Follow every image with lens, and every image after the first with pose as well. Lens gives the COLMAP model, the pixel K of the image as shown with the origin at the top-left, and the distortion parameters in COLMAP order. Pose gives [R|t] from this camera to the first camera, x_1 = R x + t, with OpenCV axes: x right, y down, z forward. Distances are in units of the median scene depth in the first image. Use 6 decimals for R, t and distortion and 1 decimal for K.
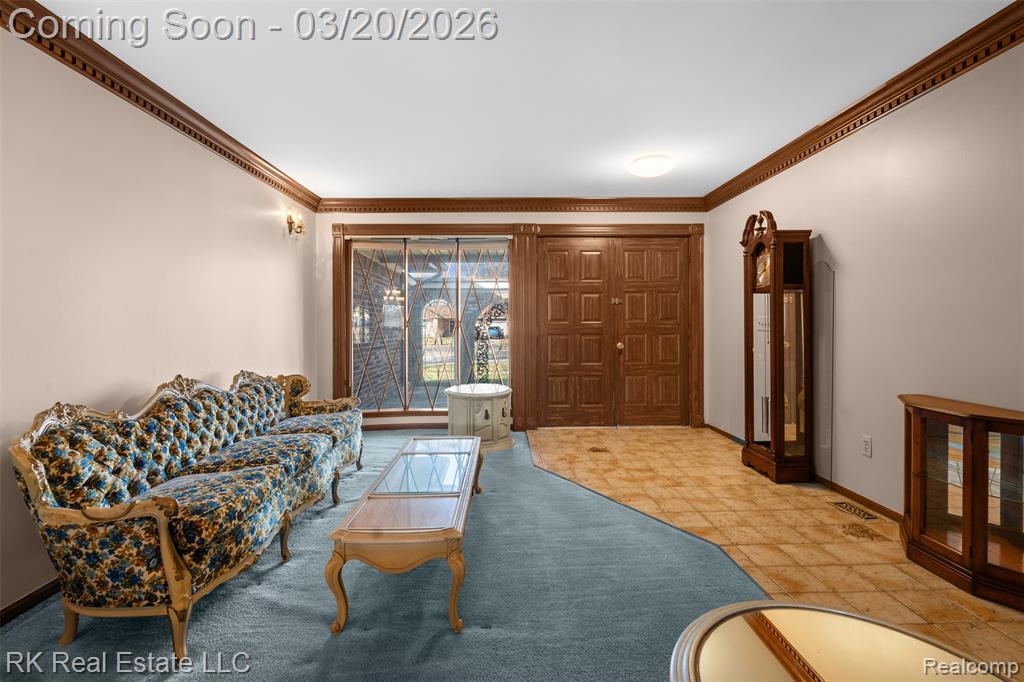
lens RADIAL K [[458.2, 0, 509.1], [0, 458.2, 328.4], [0, 0, 1]] dist [0.000306, 0.000386]
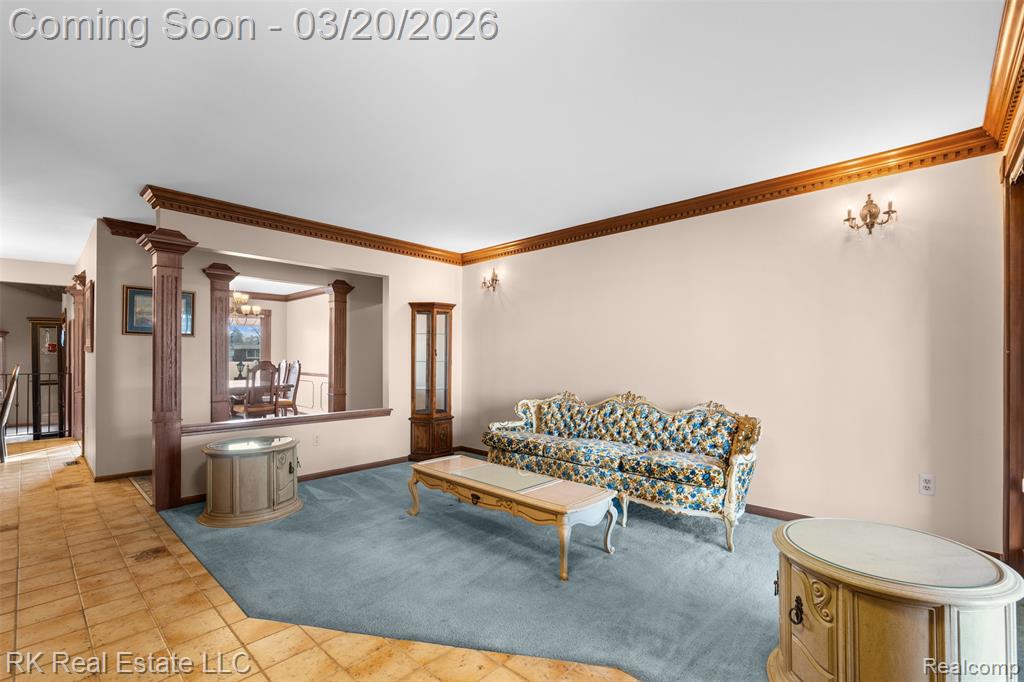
lens RADIAL K [[454.3, 0, 512.0], [0, 454.3, 341.0], [0, 0, 1]] dist [-0.000326, 0.000348]
pose [[-0.702465, -0.013227, -0.711595, 0.611521], [-0.000544, 0.999837, -0.018047, -0.037003], [0.711718, -0.012290, -0.702358, 1.653900]]
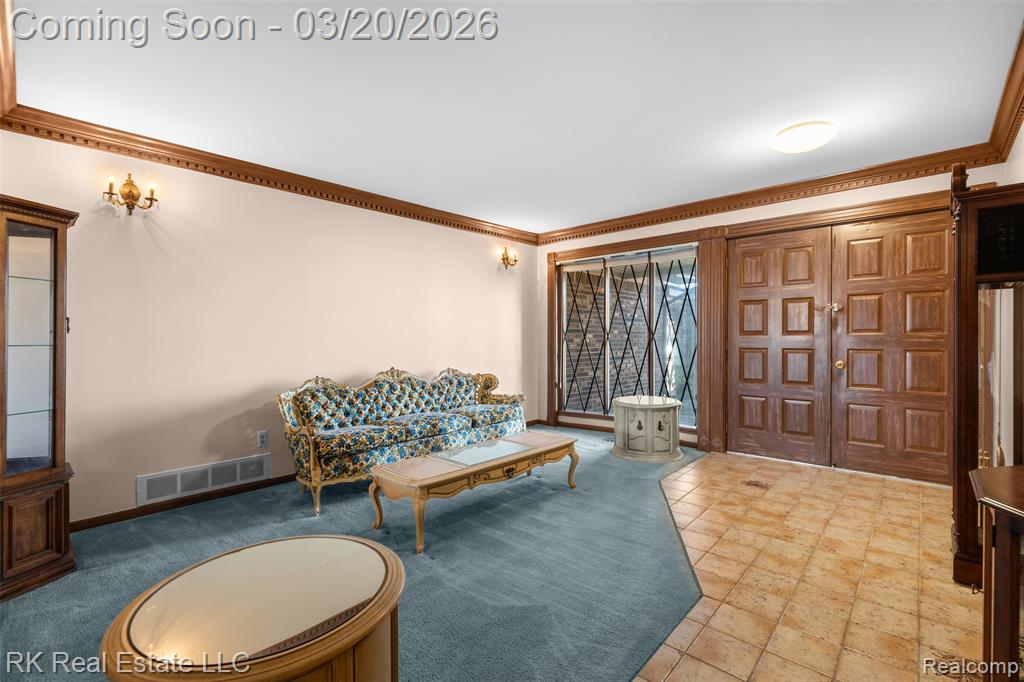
lens RADIAL K [[454.3, 0, 512.0], [0, 454.3, 341.0], [0, 0, 1]] dist [-0.000326, 0.000348]
pose [[0.720873, 0.009253, -0.693006, 0.656163], [-0.006517, 0.999957, 0.006573, -0.005960], [0.693037, -0.000222, 0.720902, 0.112940]]
